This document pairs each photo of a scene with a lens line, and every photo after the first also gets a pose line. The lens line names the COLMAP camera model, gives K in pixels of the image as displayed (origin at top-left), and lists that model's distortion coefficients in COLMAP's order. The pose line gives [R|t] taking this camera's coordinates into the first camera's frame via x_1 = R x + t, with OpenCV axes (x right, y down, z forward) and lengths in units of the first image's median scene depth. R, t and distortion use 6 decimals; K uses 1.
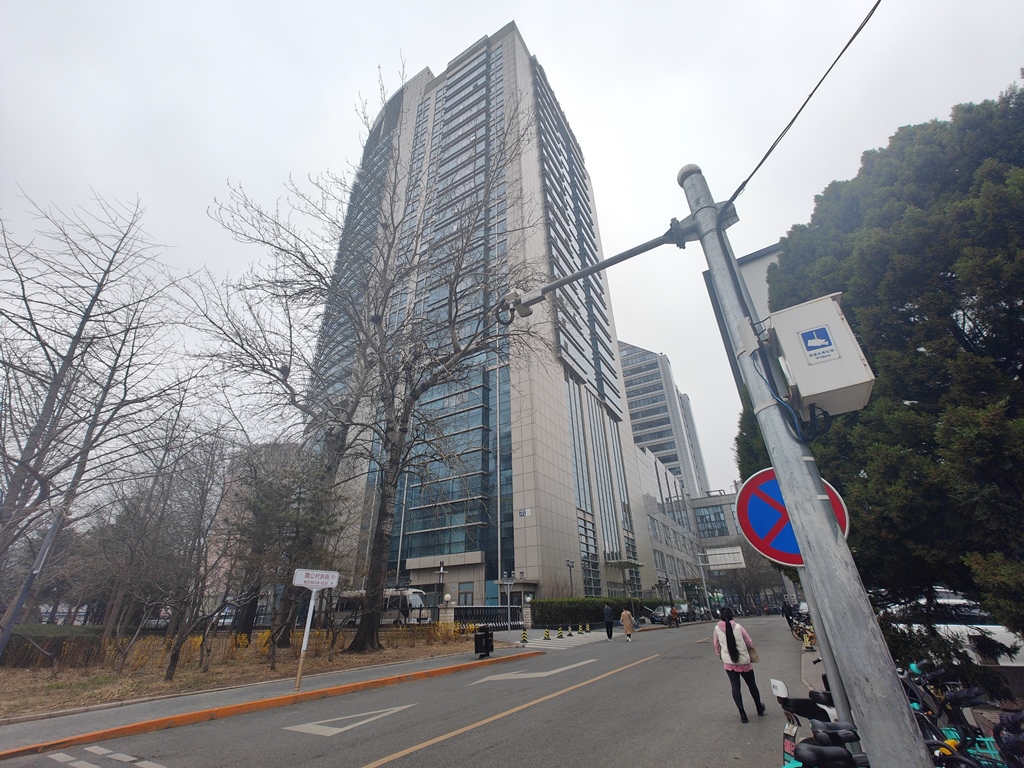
lens RADIAL K [[419.8, 0, 512.0], [0, 419.8, 384.0], [0, 0, 1]] dist [-0.000982, -0.000016]
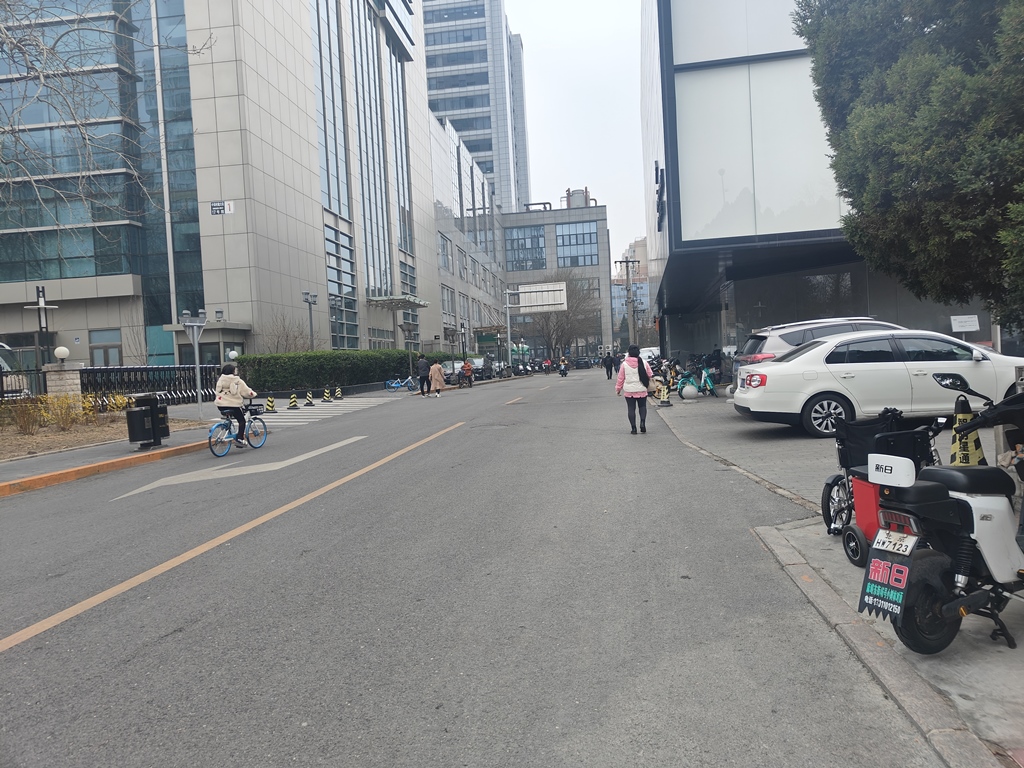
lens RADIAL K [[678.0, 0, 512.0], [0, 678.0, 384.0], [0, 0, 1]] dist [0.001926, 0.001548]
pose [[0.907243, -0.036179, 0.419048, -0.004136], [-0.172996, 0.876025, 0.450170, 0.056722], [-0.383383, -0.480907, 0.788508, 0.091105]]
